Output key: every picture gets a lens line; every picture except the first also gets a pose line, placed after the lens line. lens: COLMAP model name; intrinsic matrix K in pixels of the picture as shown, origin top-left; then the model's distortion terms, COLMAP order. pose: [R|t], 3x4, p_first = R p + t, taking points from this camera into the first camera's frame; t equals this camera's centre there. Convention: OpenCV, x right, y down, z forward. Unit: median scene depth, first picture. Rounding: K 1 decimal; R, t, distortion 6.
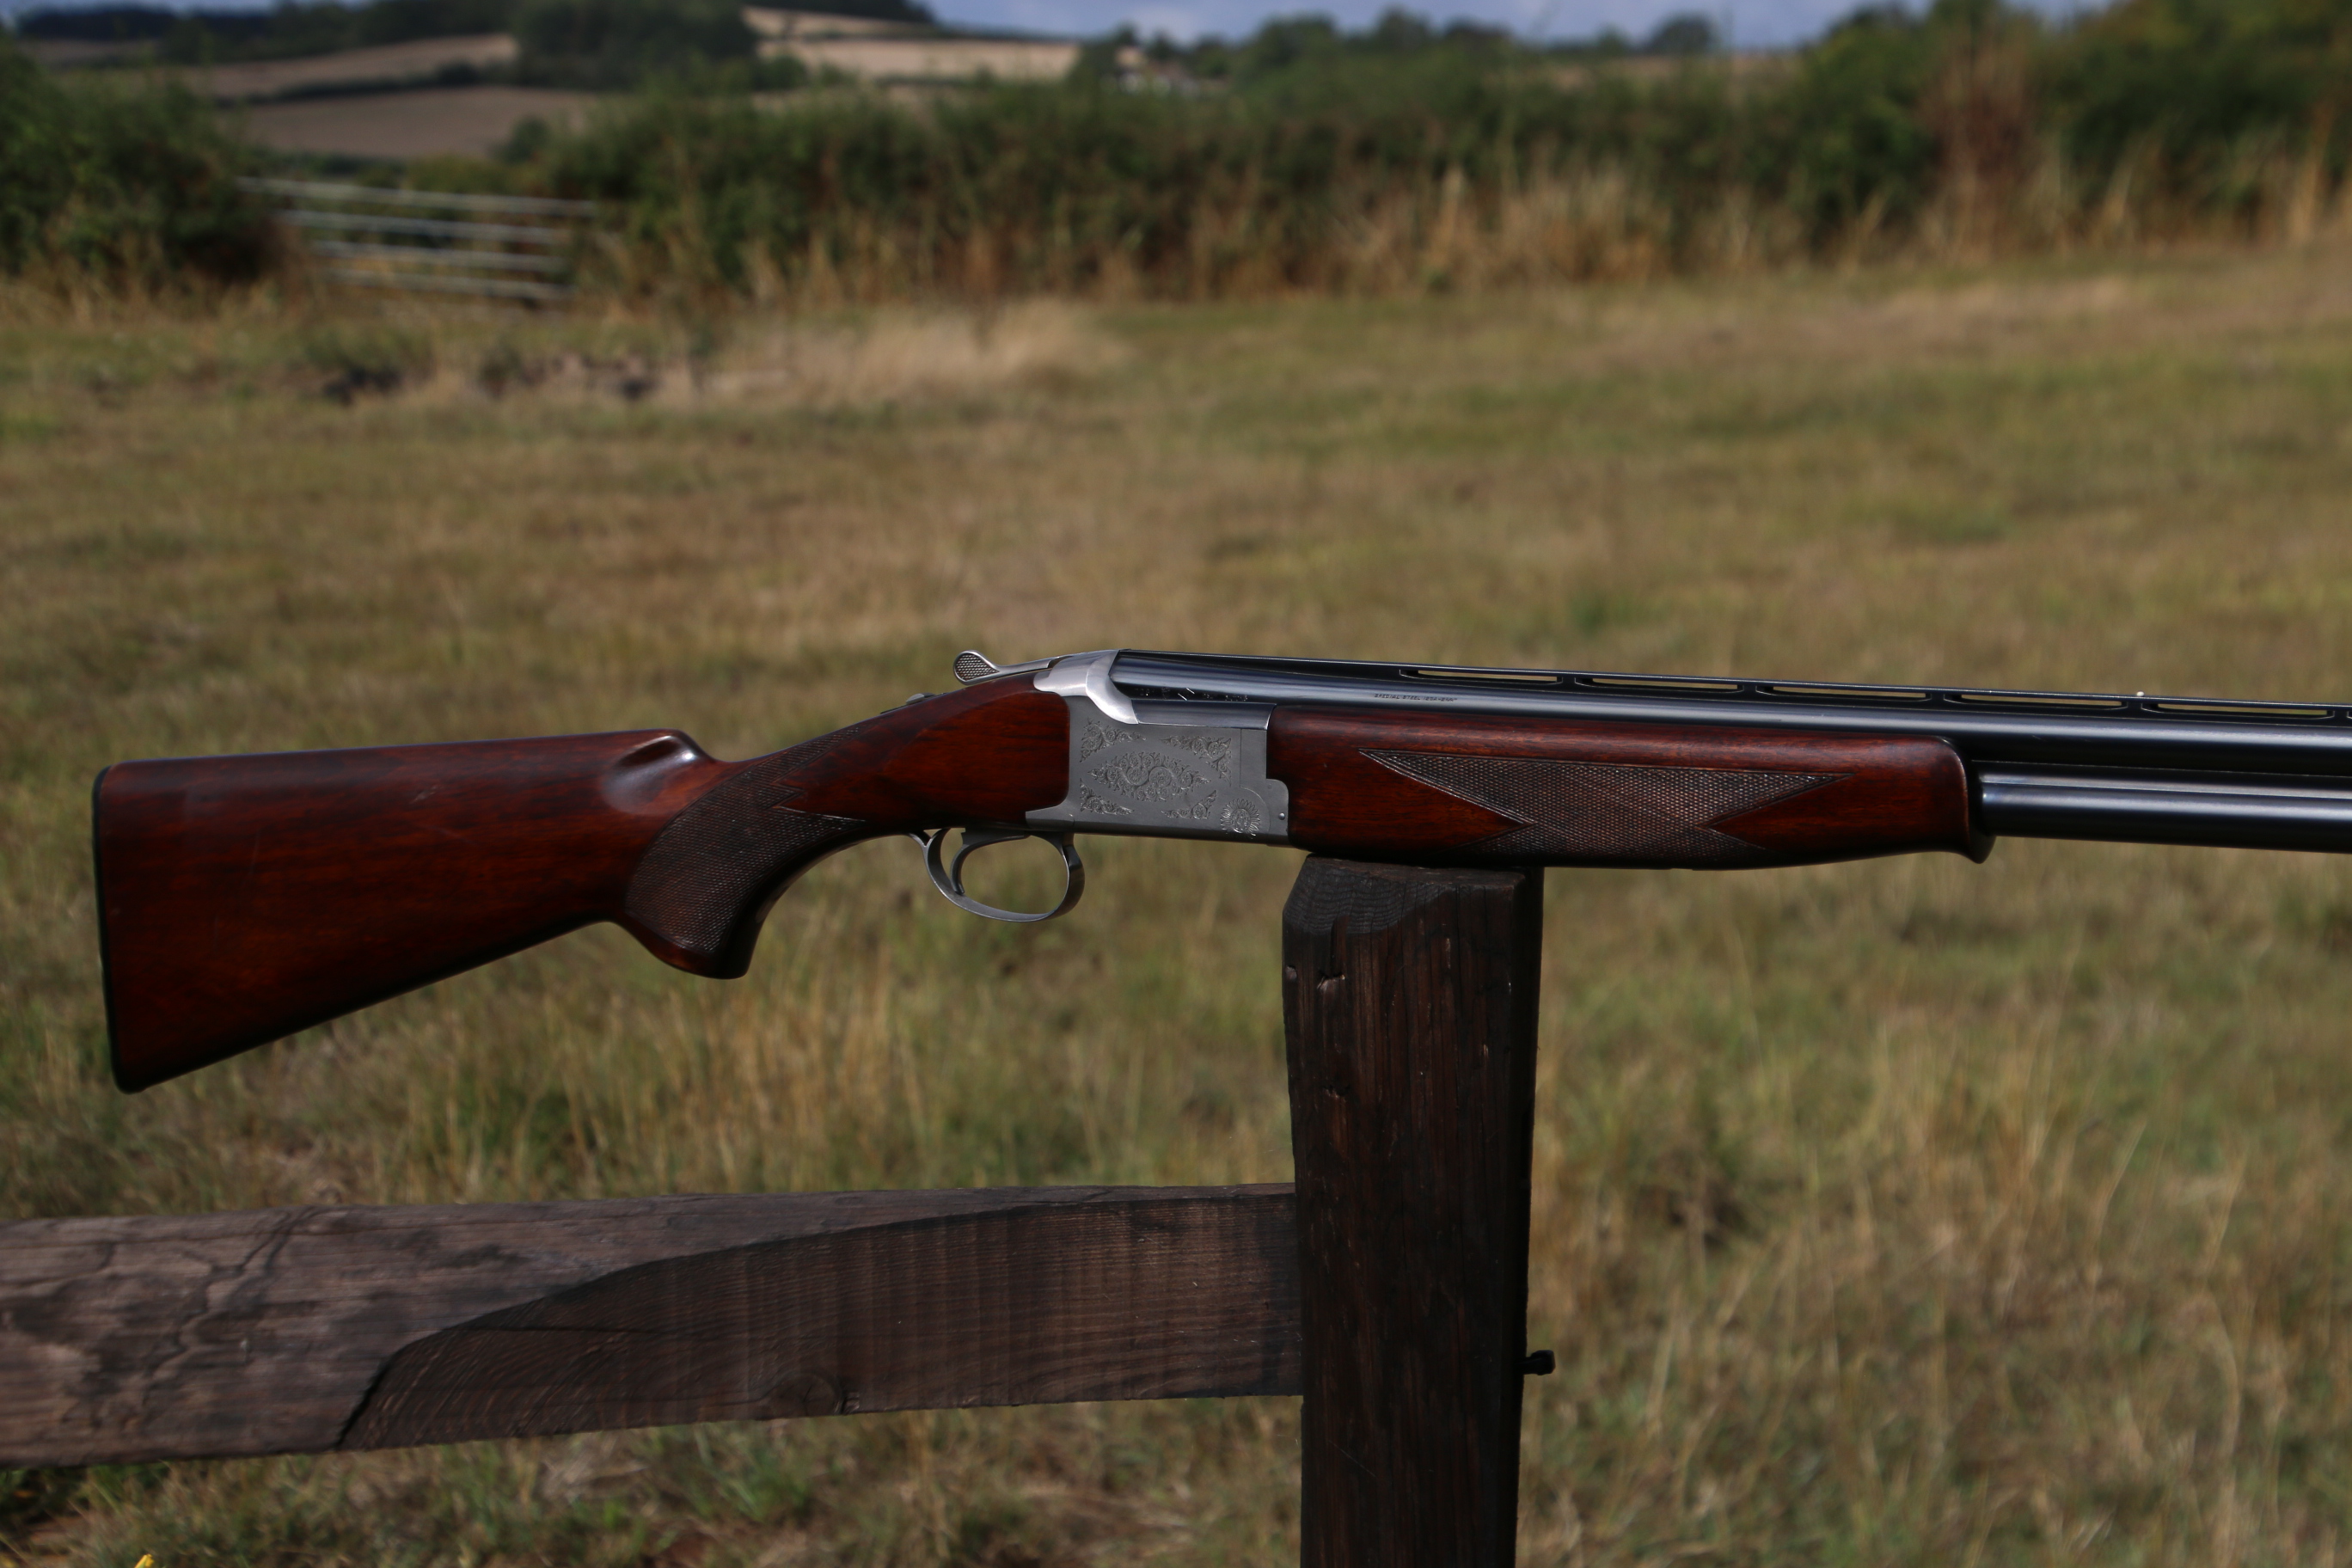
lens RADIAL K [[5242.2, 0, 1261.4], [0, 5242.2, 963.7], [0, 0, 1]] dist [0.604845, 0.909625]
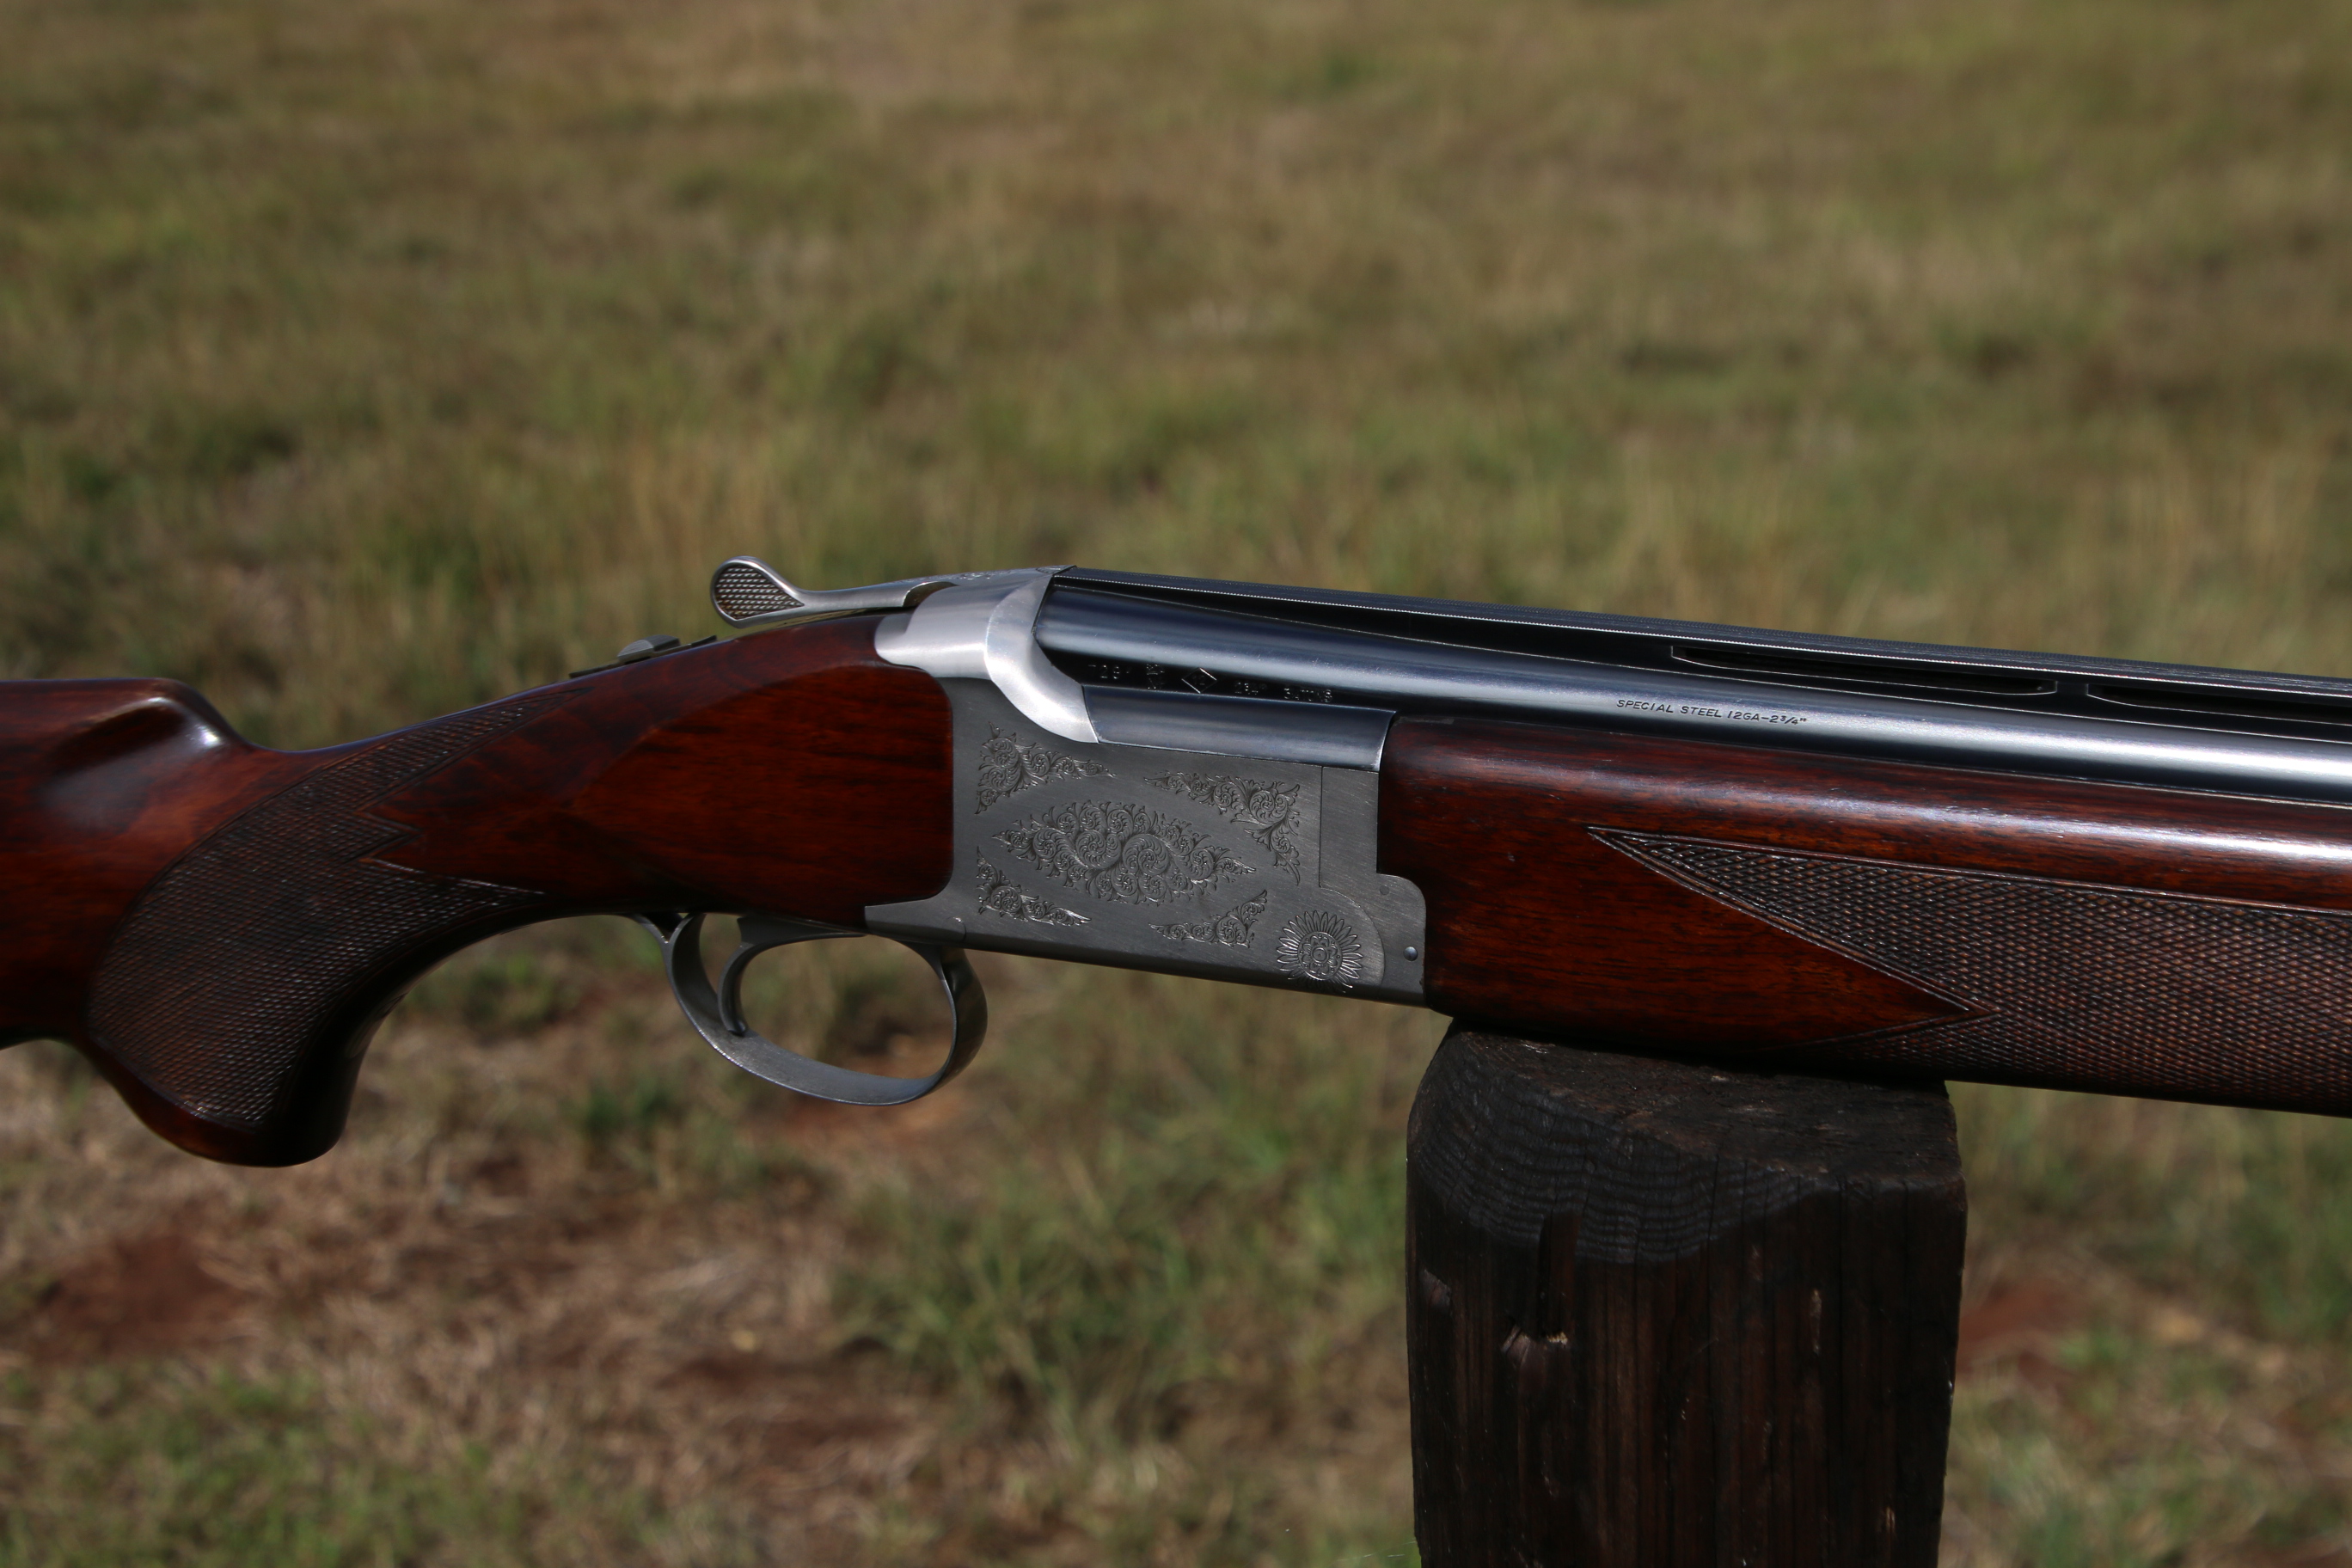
lens RADIAL K [[2934.0, 0, 1176.0], [0, 2934.0, 784.0], [0, 0, 1]] dist [0.183318, 0.031291]
pose [[0.998666, -0.017537, 0.048573, -0.013577], [0.007819, 0.981075, 0.193468, -0.043045], [-0.051046, -0.192830, 0.979903, 0.340293]]
